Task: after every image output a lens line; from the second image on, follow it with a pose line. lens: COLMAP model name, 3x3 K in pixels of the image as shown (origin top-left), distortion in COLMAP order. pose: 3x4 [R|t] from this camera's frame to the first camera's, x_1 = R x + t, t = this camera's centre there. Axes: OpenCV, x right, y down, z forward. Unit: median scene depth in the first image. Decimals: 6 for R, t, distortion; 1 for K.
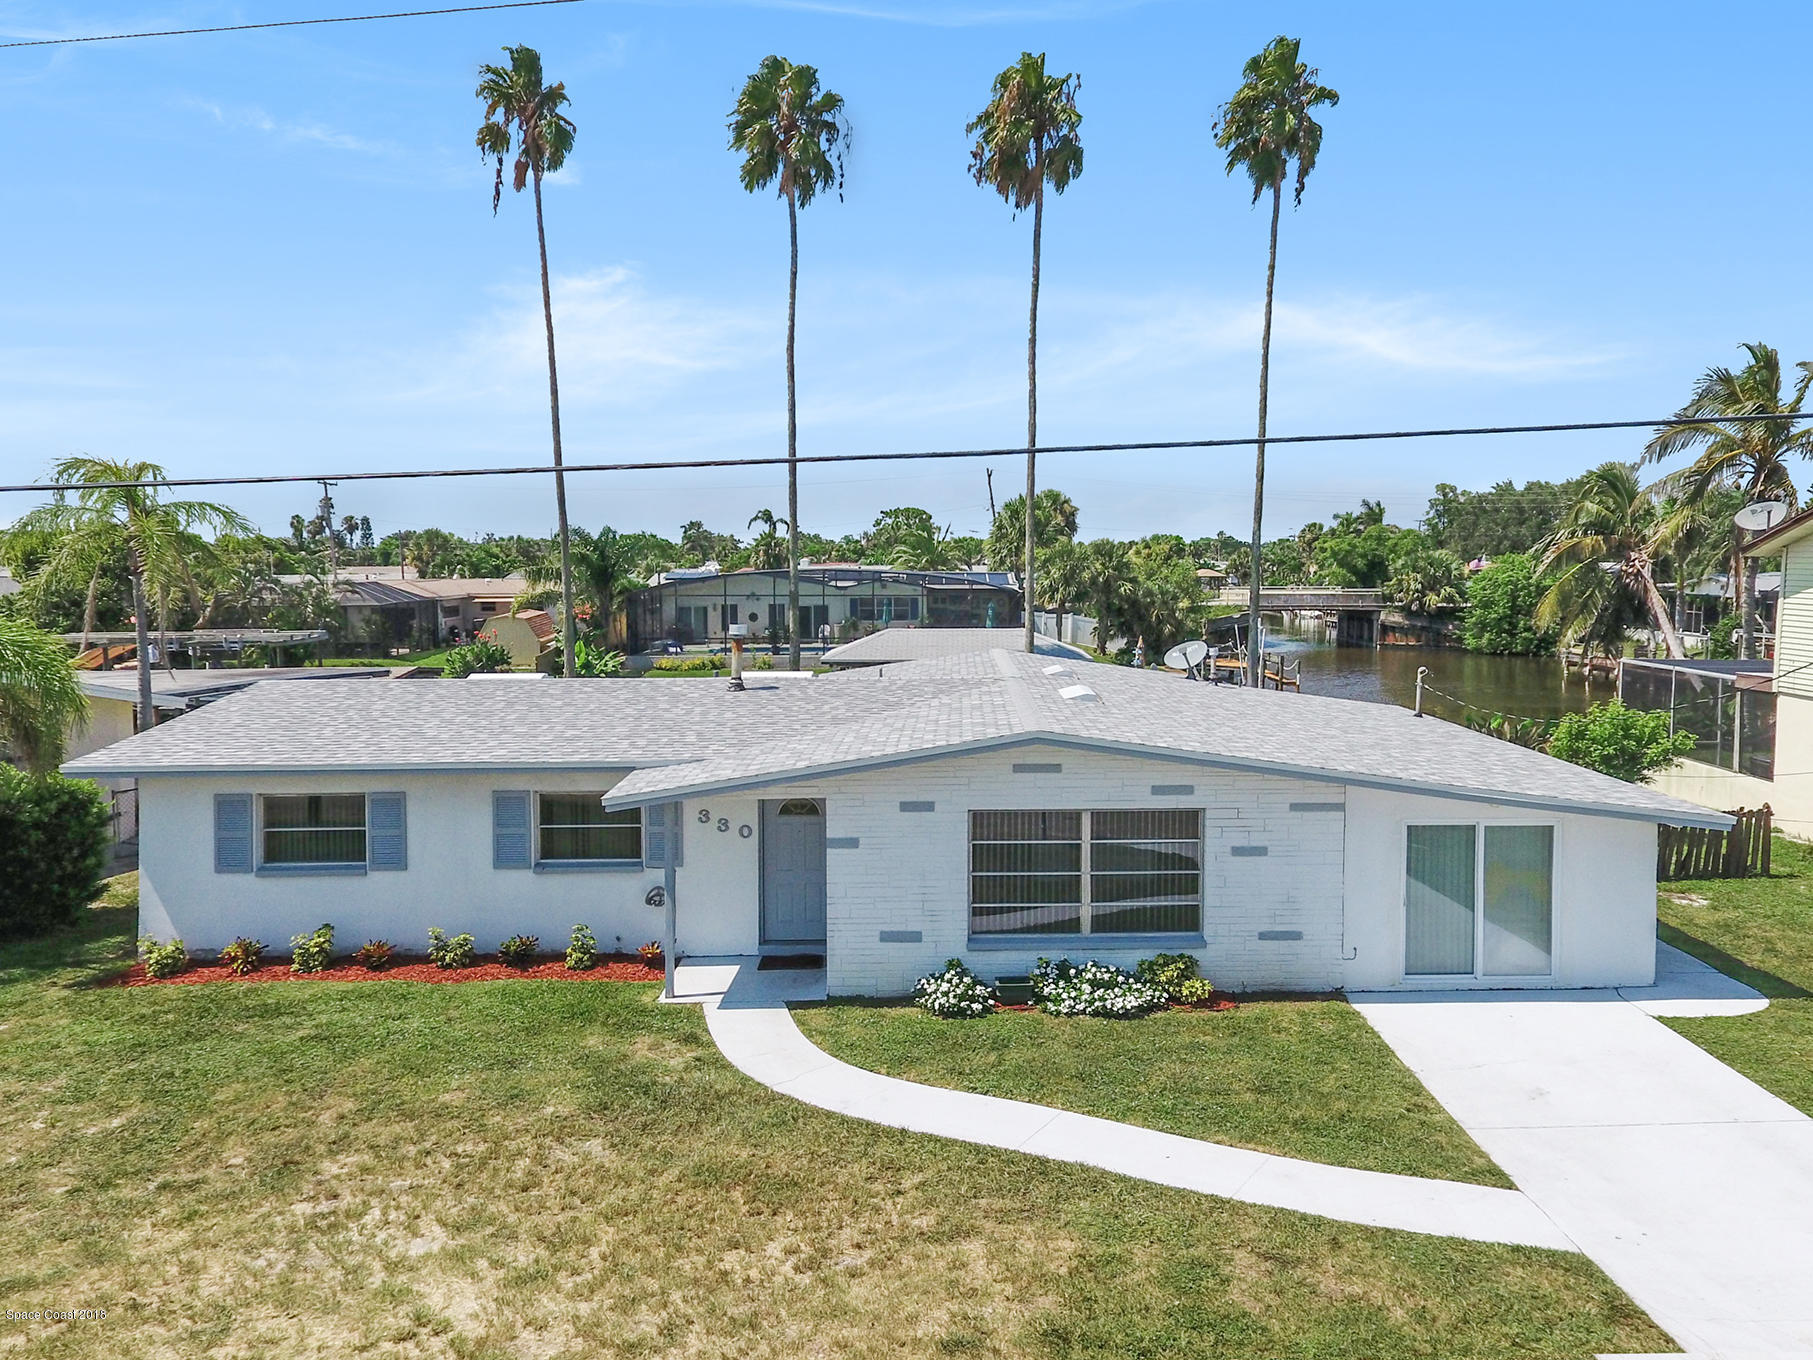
lens RADIAL K [[1272.3, 0, 906.5], [0, 1272.3, 680.0], [0, 0, 1]] dist [0.031052, -0.000442]
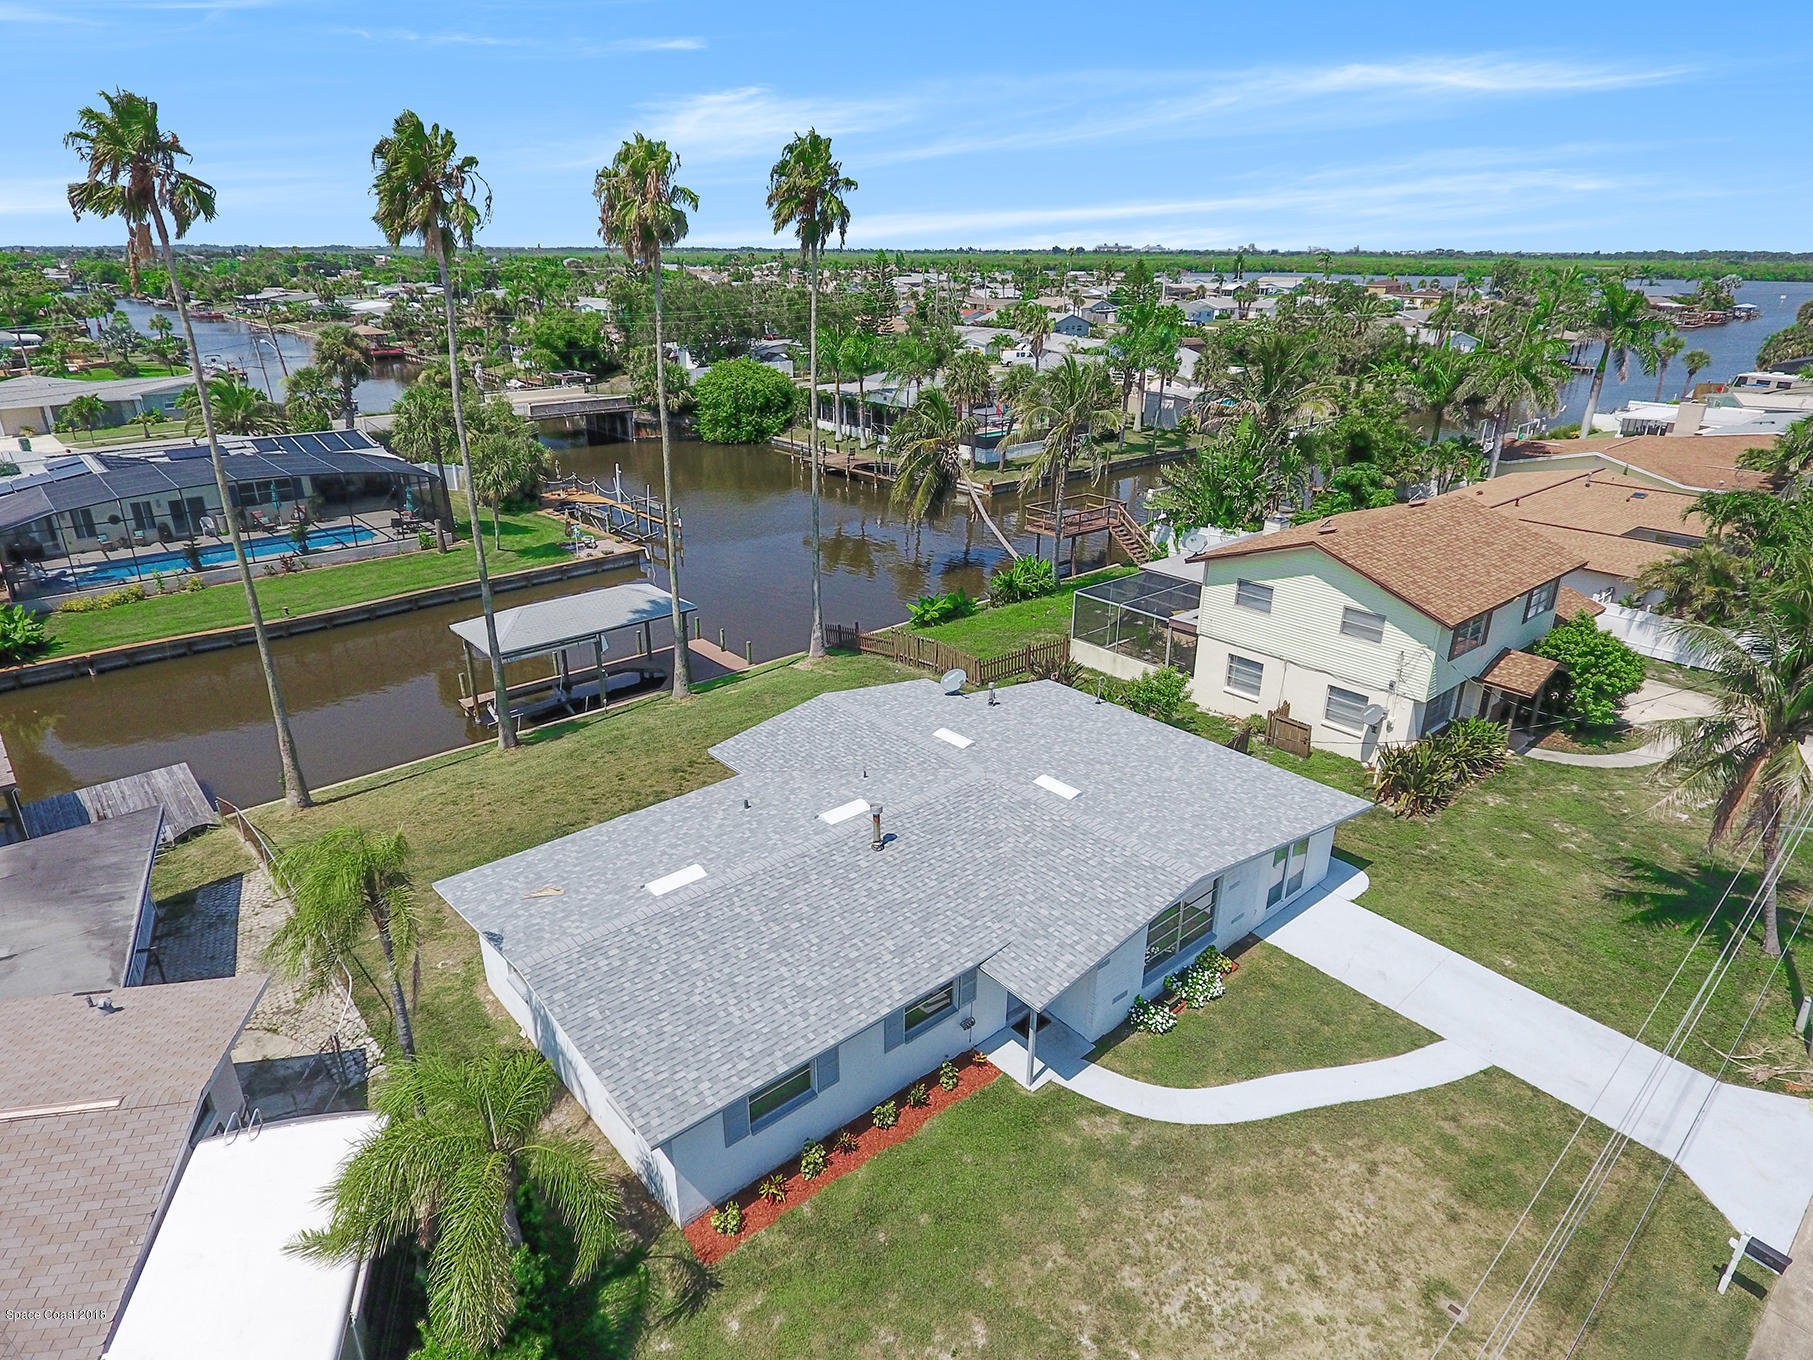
lens RADIAL K [[1058.7, 0, 906.5], [0, 1058.7, 680.0], [0, 0, 1]] dist [0.002756, -0.002660]
pose [[0.789163, -0.218234, 0.574105, -0.379418], [0.083239, 0.964122, 0.252071, -0.239446], [-0.608517, -0.151137, 0.779015, 0.035586]]
